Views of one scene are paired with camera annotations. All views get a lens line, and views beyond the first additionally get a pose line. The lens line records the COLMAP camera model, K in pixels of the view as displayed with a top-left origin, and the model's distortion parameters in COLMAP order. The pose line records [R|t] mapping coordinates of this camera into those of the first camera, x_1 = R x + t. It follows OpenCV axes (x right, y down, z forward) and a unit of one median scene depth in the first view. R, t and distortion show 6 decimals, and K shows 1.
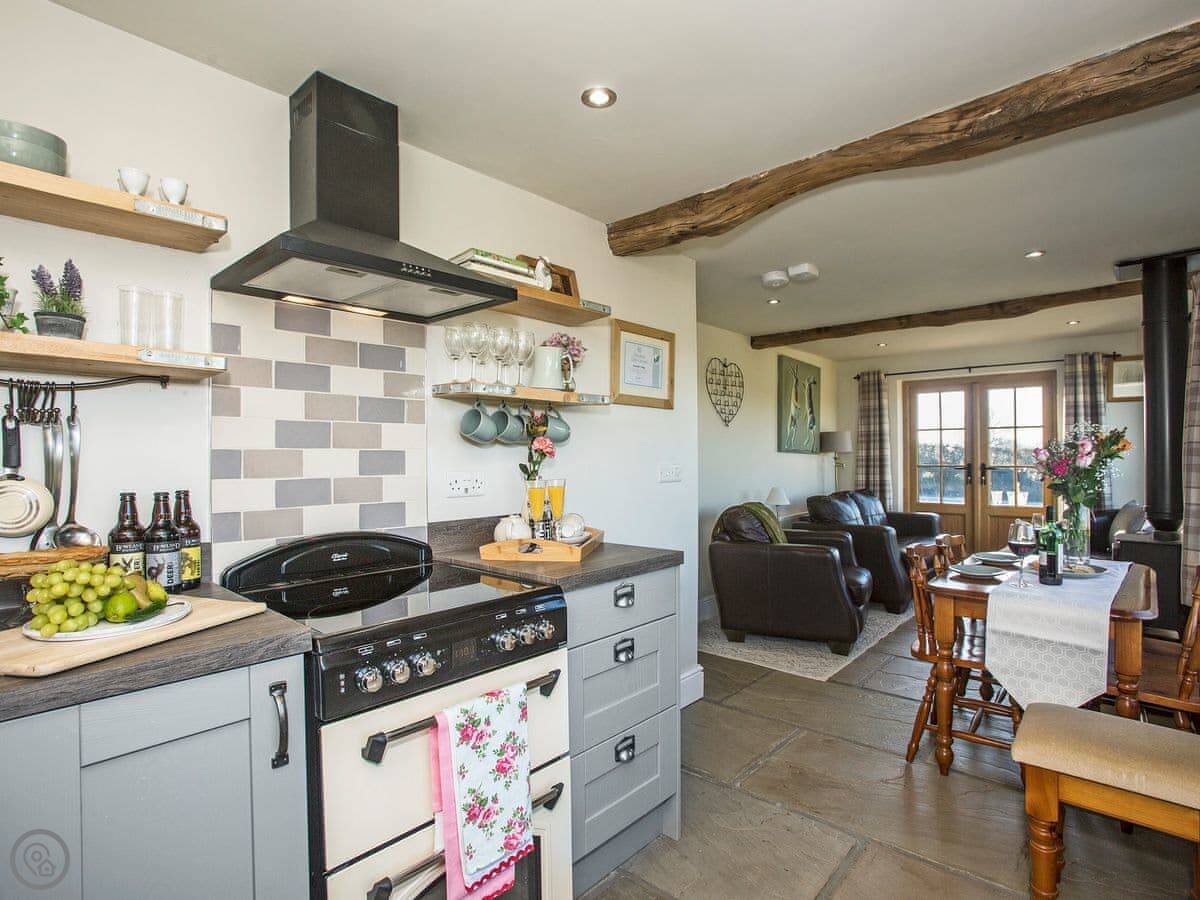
lens RADIAL K [[618.9, 0, 612.5], [0, 618.9, 455.9], [0, 0, 1]] dist [-0.007028, 0.000648]
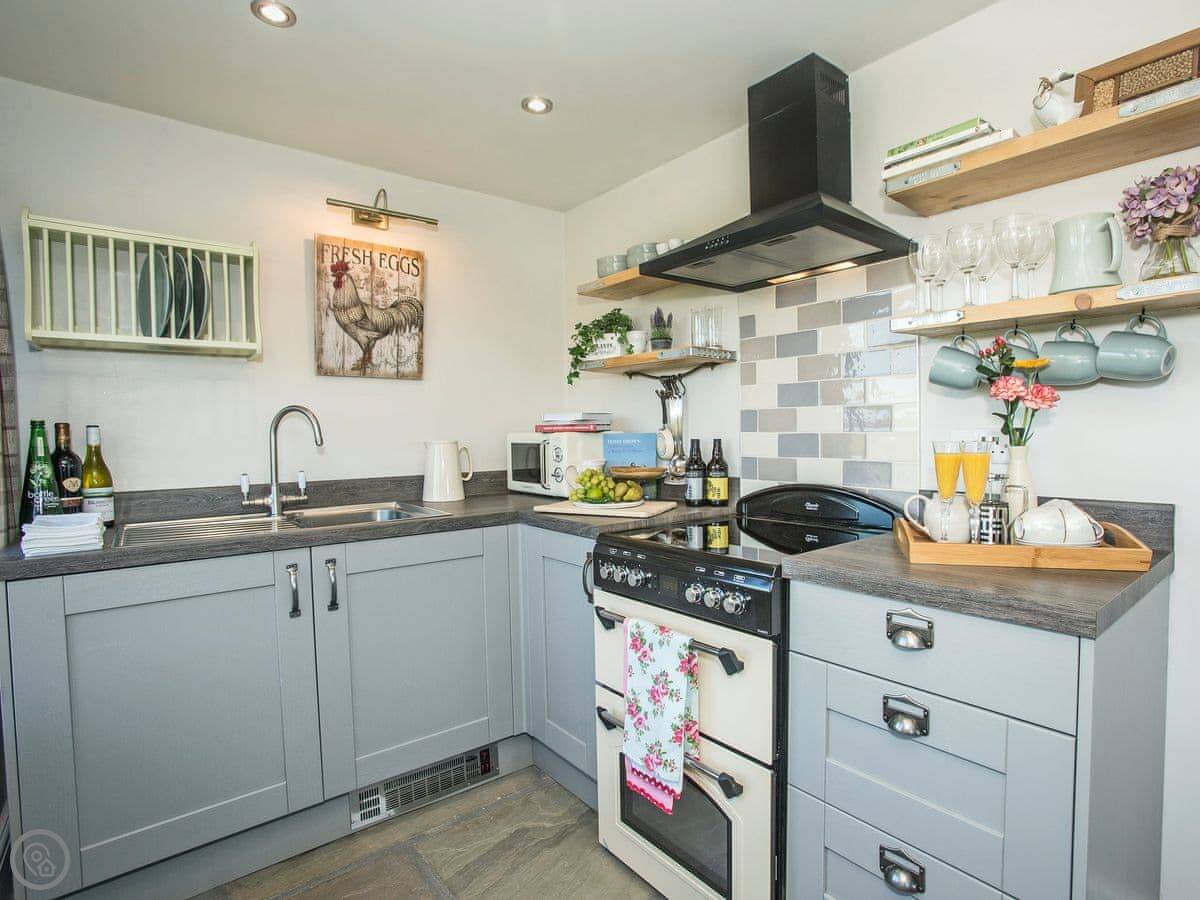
lens RADIAL K [[618.9, 0, 598.9], [0, 618.9, 445.4], [0, 0, 1]] dist [-0.007028, 0.000648]
pose [[-0.150080, 0.038175, -0.987937, 0.727500], [0.012895, 0.999245, 0.036653, 0.013508], [0.988590, -0.007238, -0.150459, 0.854184]]
